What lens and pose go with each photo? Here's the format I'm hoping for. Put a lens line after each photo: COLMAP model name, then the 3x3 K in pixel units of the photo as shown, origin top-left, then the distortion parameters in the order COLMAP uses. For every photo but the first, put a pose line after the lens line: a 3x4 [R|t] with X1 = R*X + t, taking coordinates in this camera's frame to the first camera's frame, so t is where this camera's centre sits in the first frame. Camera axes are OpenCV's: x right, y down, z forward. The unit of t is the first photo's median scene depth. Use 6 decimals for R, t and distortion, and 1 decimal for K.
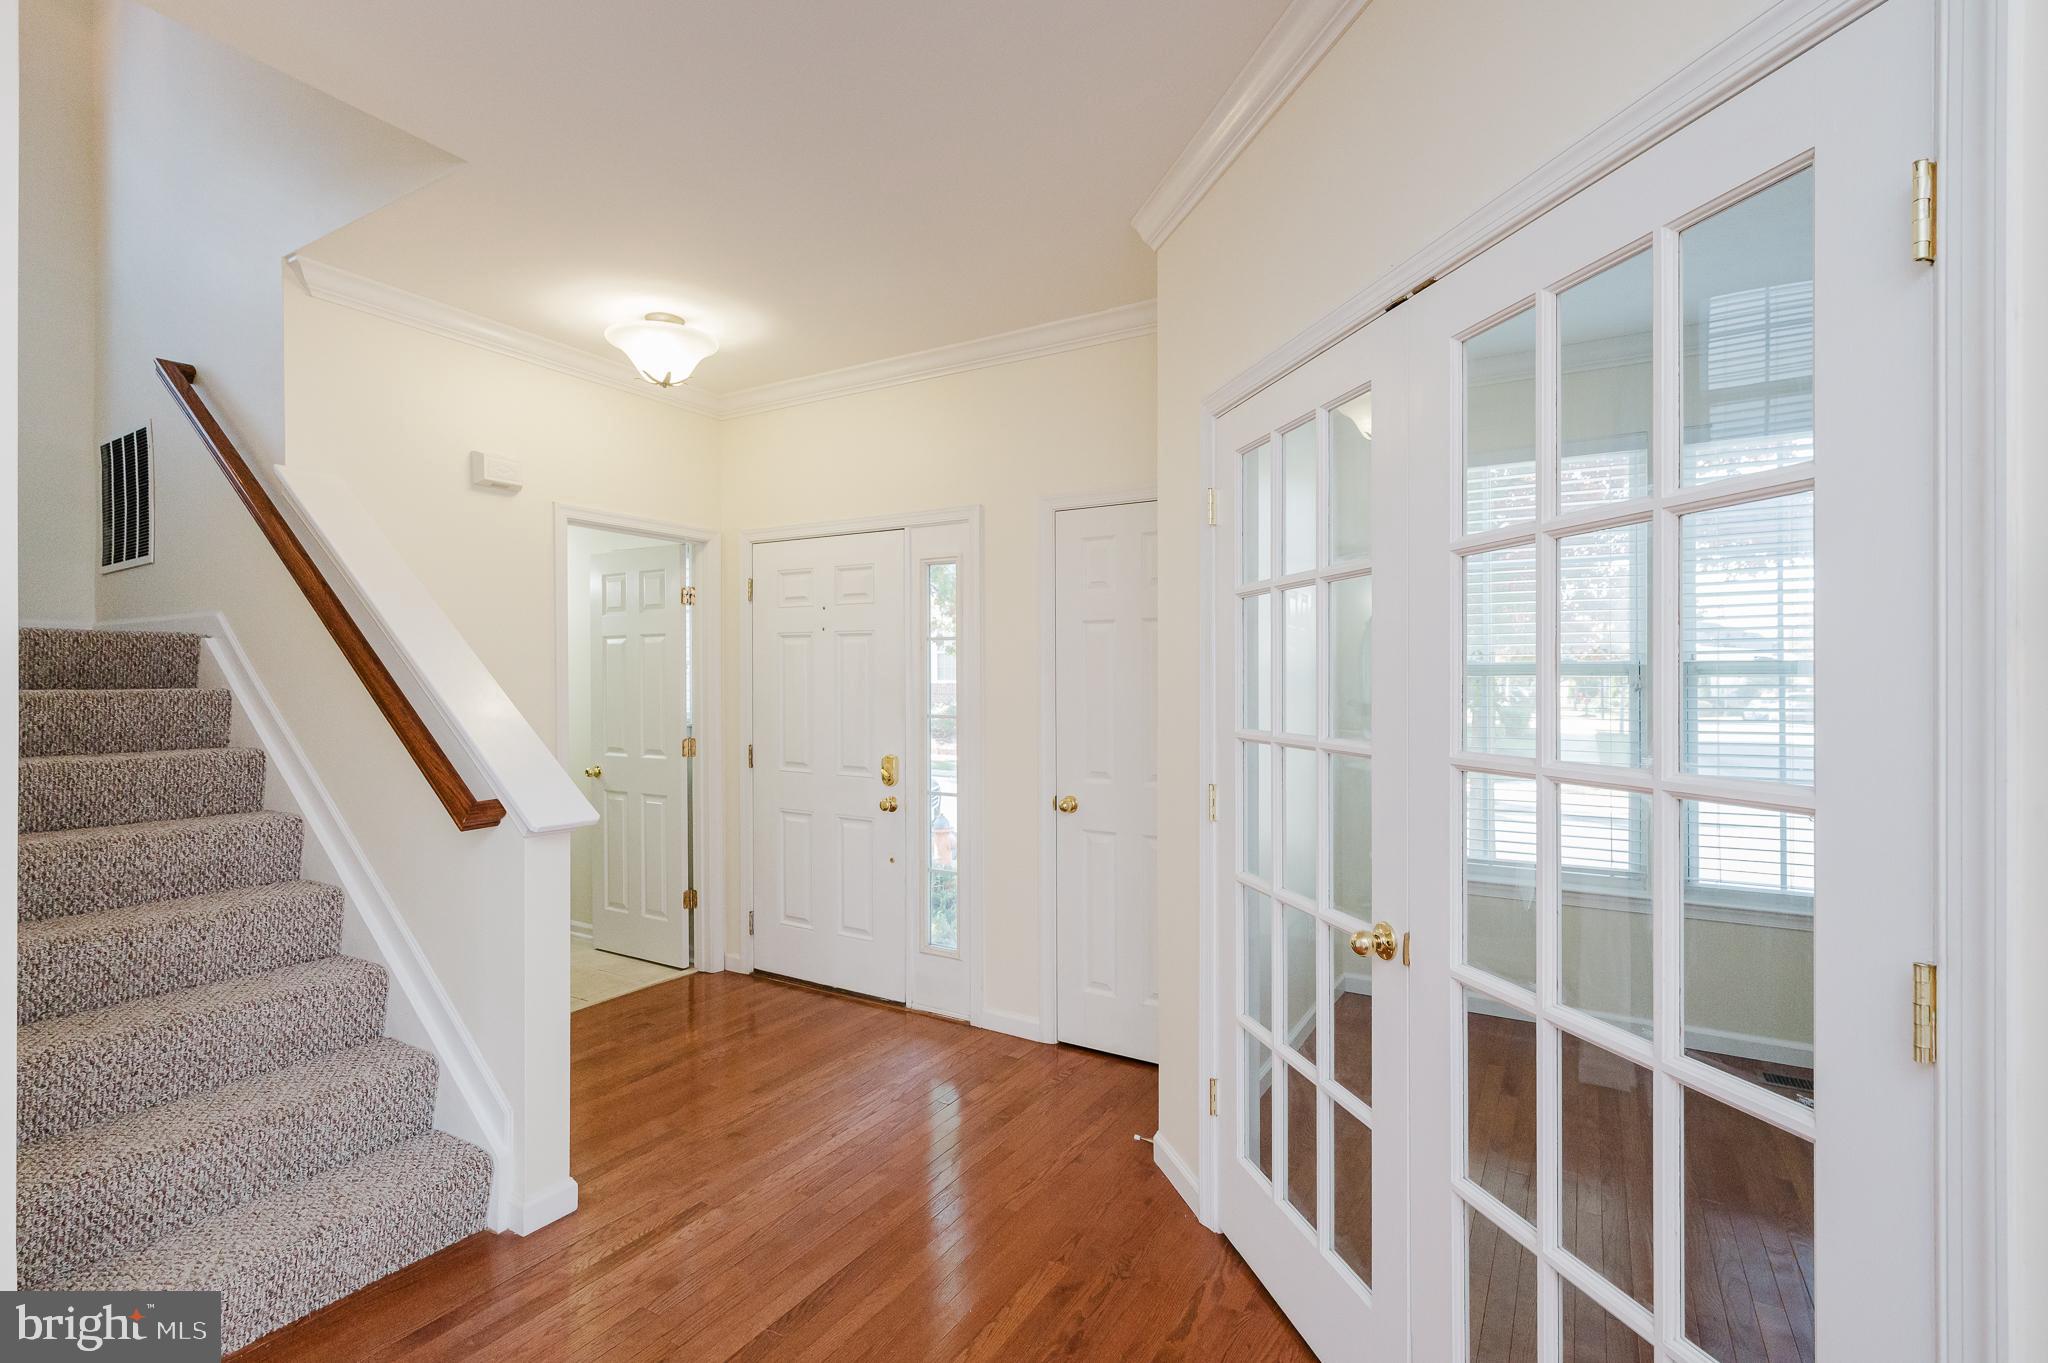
lens RADIAL K [[955.0, 0, 1056.9], [0, 955.0, 718.2], [0, 0, 1]] dist [-0.009093, 0.001101]
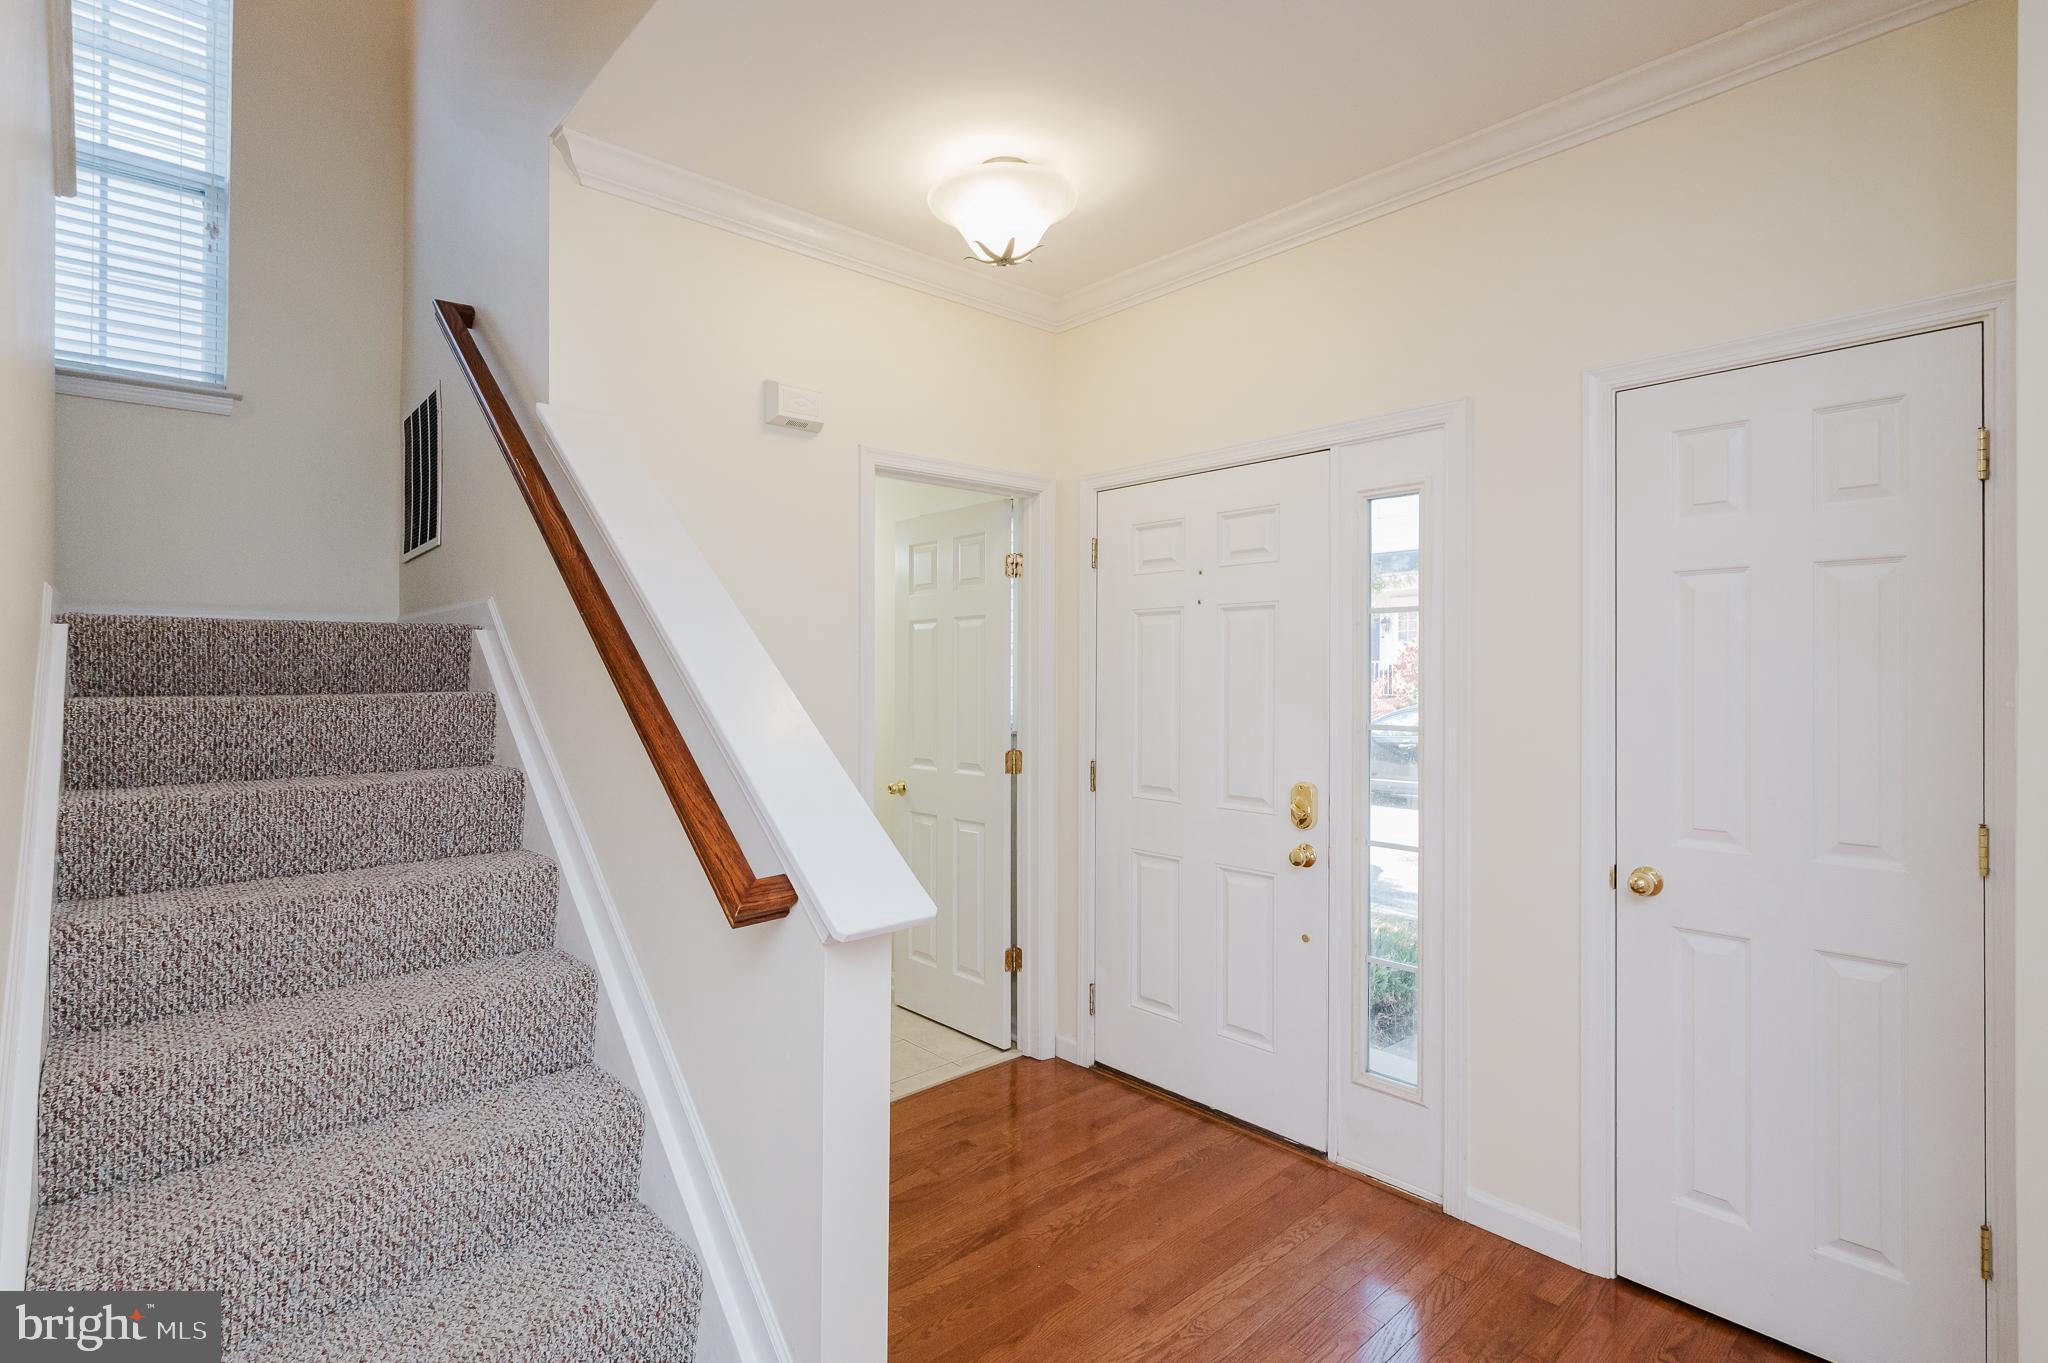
lens RADIAL K [[955.0, 0, 1020.3], [0, 955.0, 674.7], [0, 0, 1]] dist [-0.009093, 0.001101]
pose [[0.954757, -0.007060, -0.297302, -0.193514], [-0.002331, 0.999510, -0.031222, -0.020103], [0.297377, 0.030503, 0.954273, 0.338764]]
